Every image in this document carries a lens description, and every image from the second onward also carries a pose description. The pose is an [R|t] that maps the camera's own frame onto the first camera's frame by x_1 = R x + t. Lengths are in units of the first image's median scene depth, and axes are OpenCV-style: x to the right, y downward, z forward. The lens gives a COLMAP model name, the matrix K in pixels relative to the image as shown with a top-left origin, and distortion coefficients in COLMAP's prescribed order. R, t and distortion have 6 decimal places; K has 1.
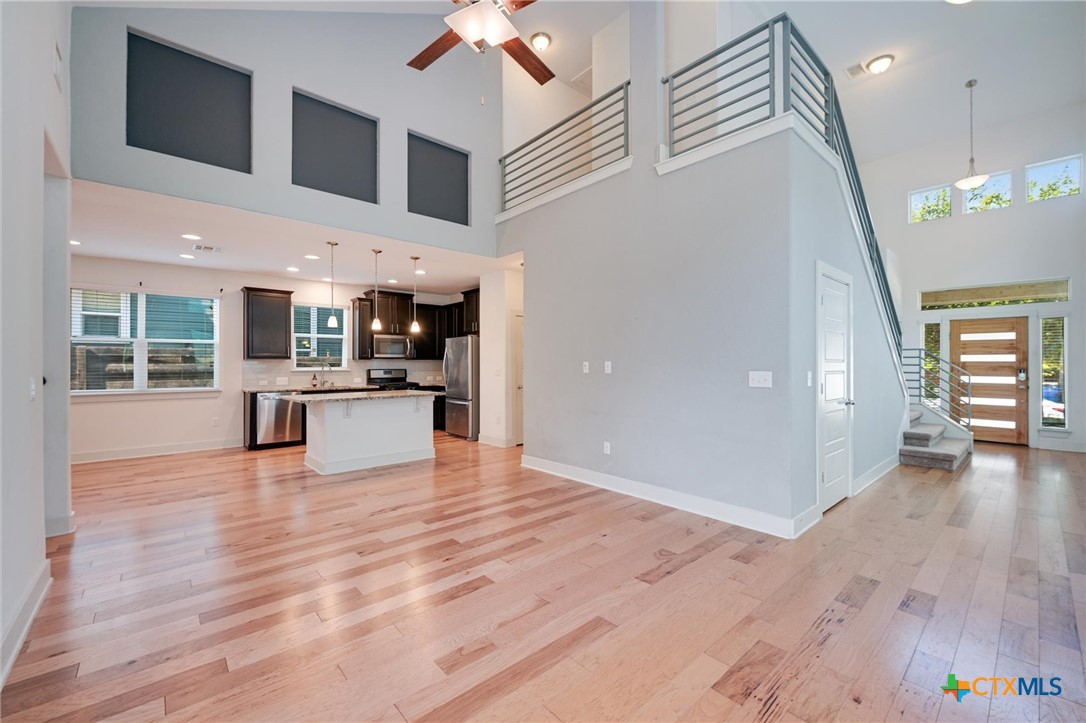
lens RADIAL K [[438.4, 0, 538.9], [0, 438.4, 359.7], [0, 0, 1]] dist [0.000465, -0.003569]
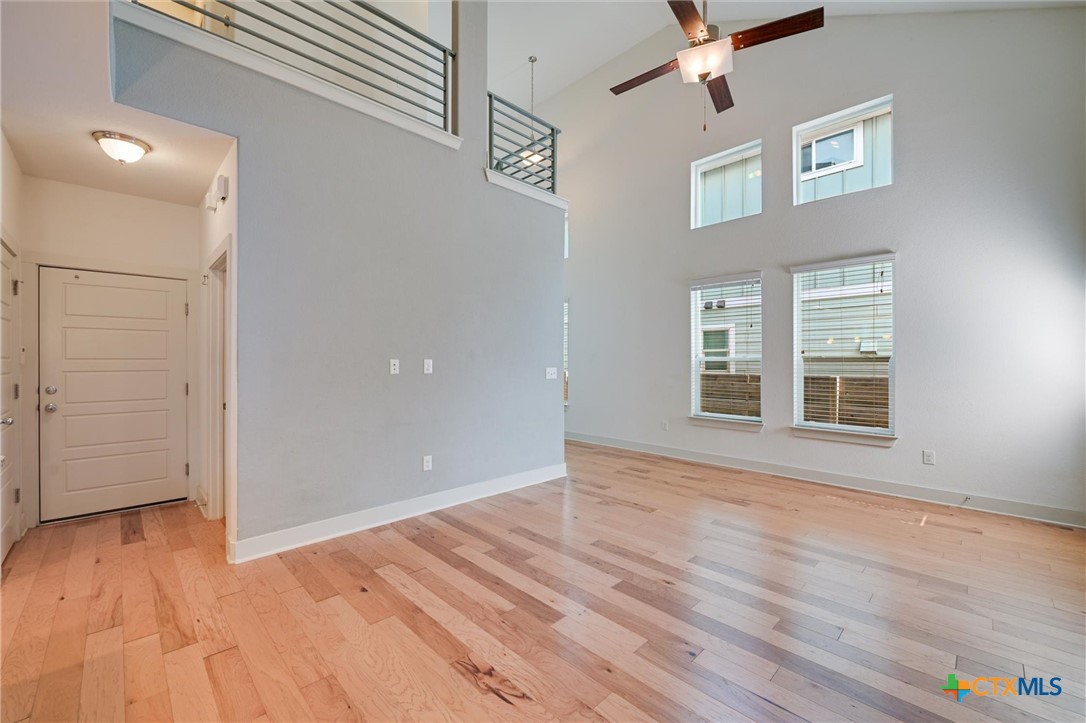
lens RADIAL K [[438.4, 0, 538.9], [0, 438.4, 359.7], [0, 0, 1]] dist [0.000465, -0.003569]
pose [[-0.051205, 0.005563, 0.998673, -0.907437], [-0.012646, 0.999901, -0.006218, 0.009649], [-0.998608, -0.012948, -0.051130, 1.097598]]
